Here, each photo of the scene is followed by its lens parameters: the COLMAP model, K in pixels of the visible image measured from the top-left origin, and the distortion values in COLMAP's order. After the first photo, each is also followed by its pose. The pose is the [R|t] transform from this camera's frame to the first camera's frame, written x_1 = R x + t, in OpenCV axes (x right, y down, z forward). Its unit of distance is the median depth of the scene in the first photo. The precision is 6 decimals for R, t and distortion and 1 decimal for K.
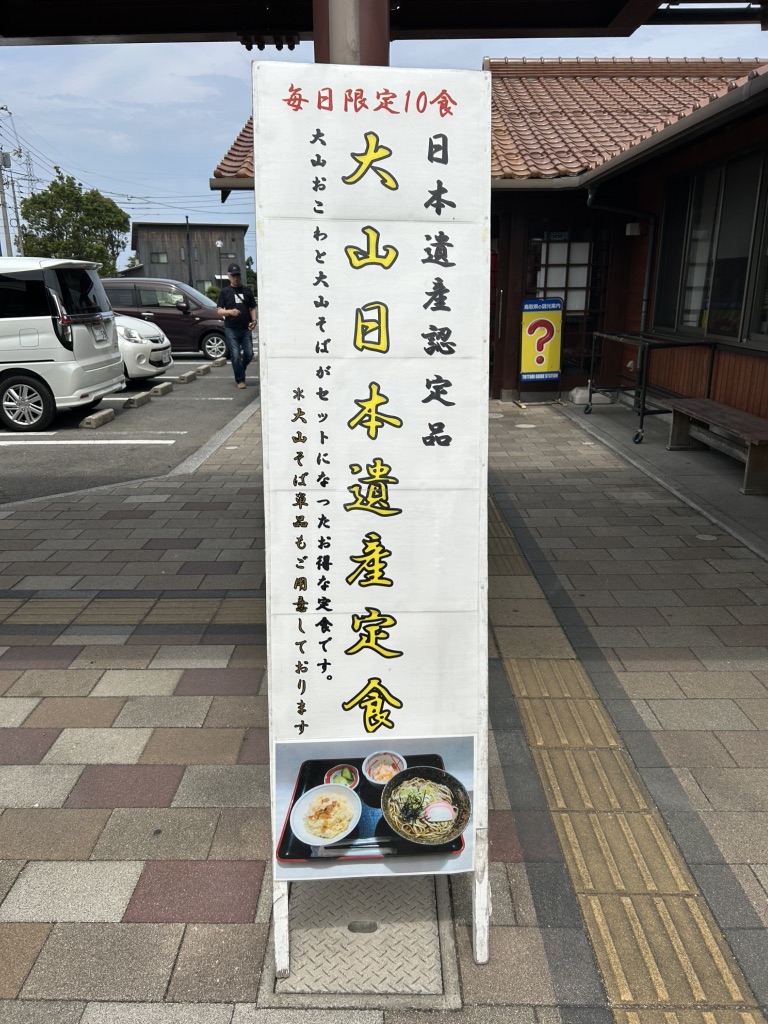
lens RADIAL K [[750.7, 0, 376.8], [0, 750.7, 513.7], [0, 0, 1]] dist [0.105120, -0.234984]
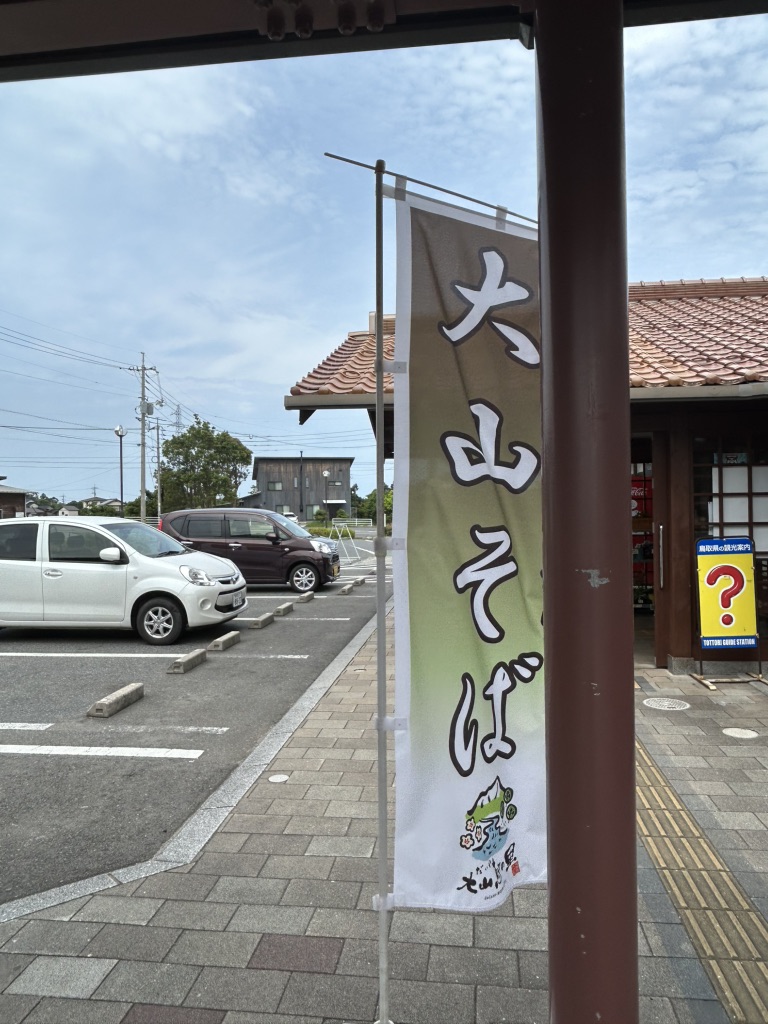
lens RADIAL K [[750.7, 0, 376.8], [0, 750.7, 513.7], [0, 0, 1]] dist [0.105120, -0.234984]
pose [[0.992043, -0.005531, -0.125778, -0.021596], [-0.030171, 0.959480, -0.280155, -0.086306], [0.122231, 0.281721, 0.951679, 0.241840]]
